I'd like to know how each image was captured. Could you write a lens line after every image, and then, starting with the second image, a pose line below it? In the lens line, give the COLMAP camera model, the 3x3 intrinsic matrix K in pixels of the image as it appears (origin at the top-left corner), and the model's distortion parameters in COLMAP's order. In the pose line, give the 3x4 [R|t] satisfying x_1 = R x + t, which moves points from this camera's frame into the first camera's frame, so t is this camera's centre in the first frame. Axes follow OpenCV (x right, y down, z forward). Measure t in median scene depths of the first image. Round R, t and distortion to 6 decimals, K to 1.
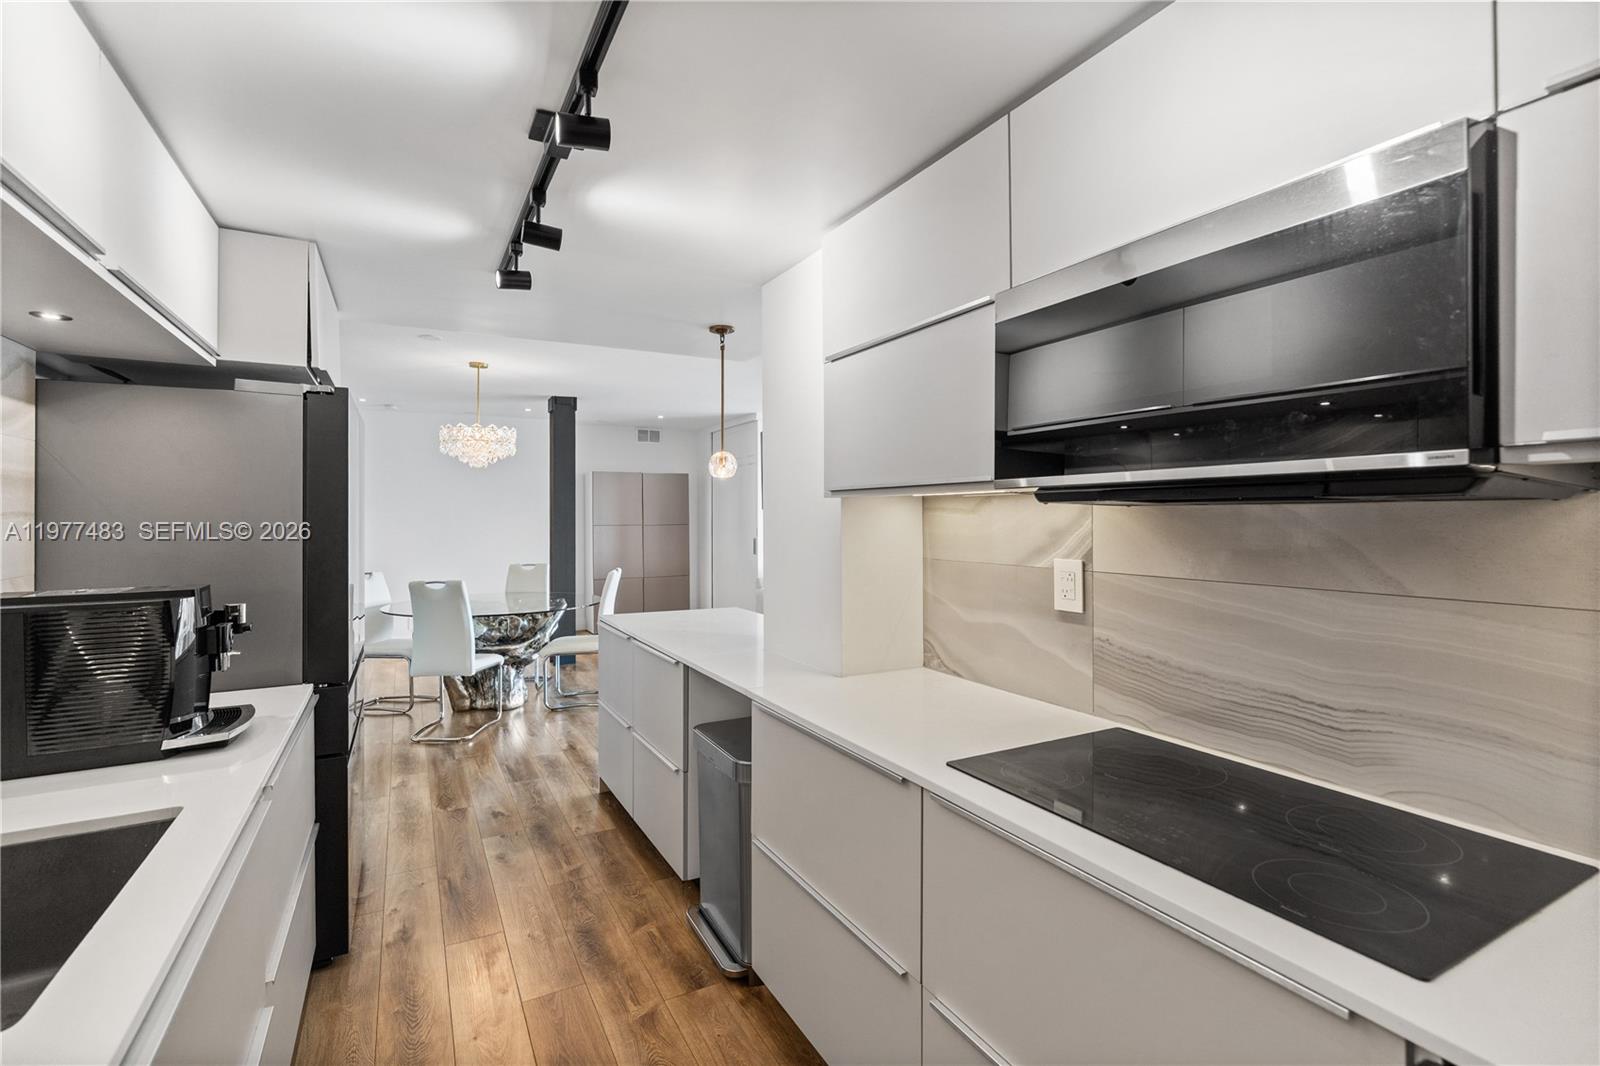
lens RADIAL K [[748.2, 0, 797.3], [0, 748.2, 512.0], [0, 0, 1]] dist [-0.004208, 0.000297]
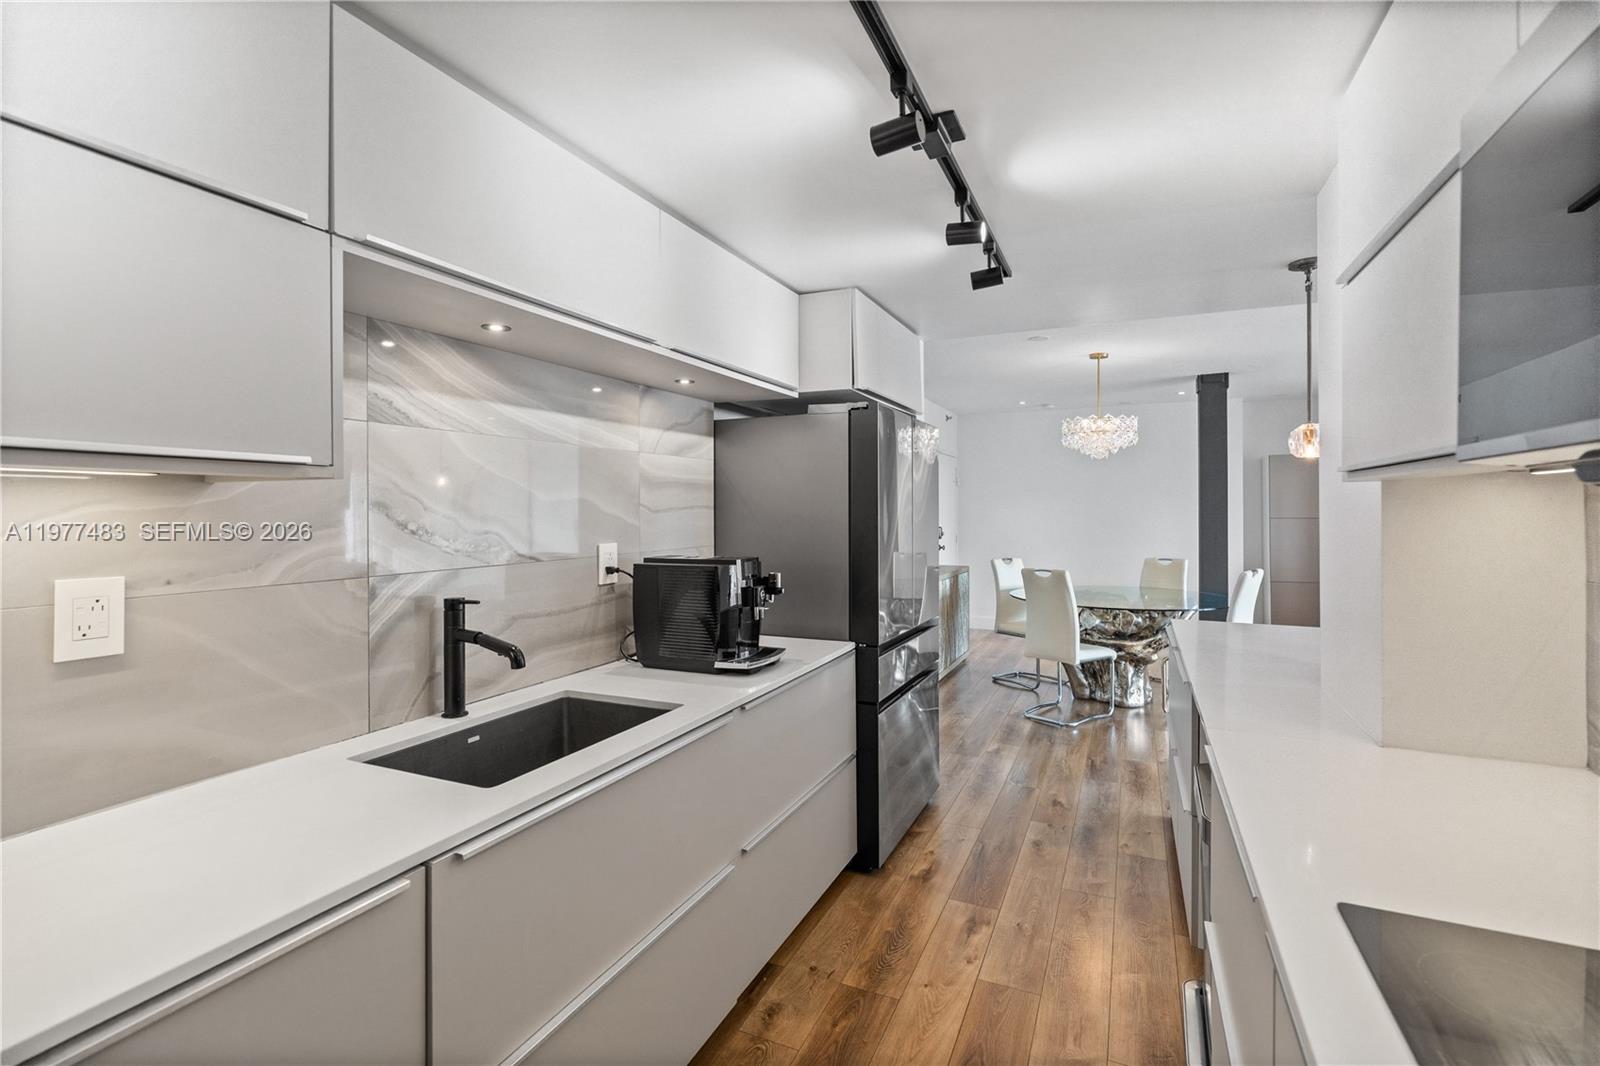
lens RADIAL K [[748.2, 0, 797.3], [0, 748.2, 512.0], [0, 0, 1]] dist [-0.004208, 0.000297]
pose [[0.590648, 0.005446, -0.806911, 0.186364], [0.004819, 0.999936, 0.010276, -0.000964], [0.806915, -0.009958, 0.590584, 0.114308]]
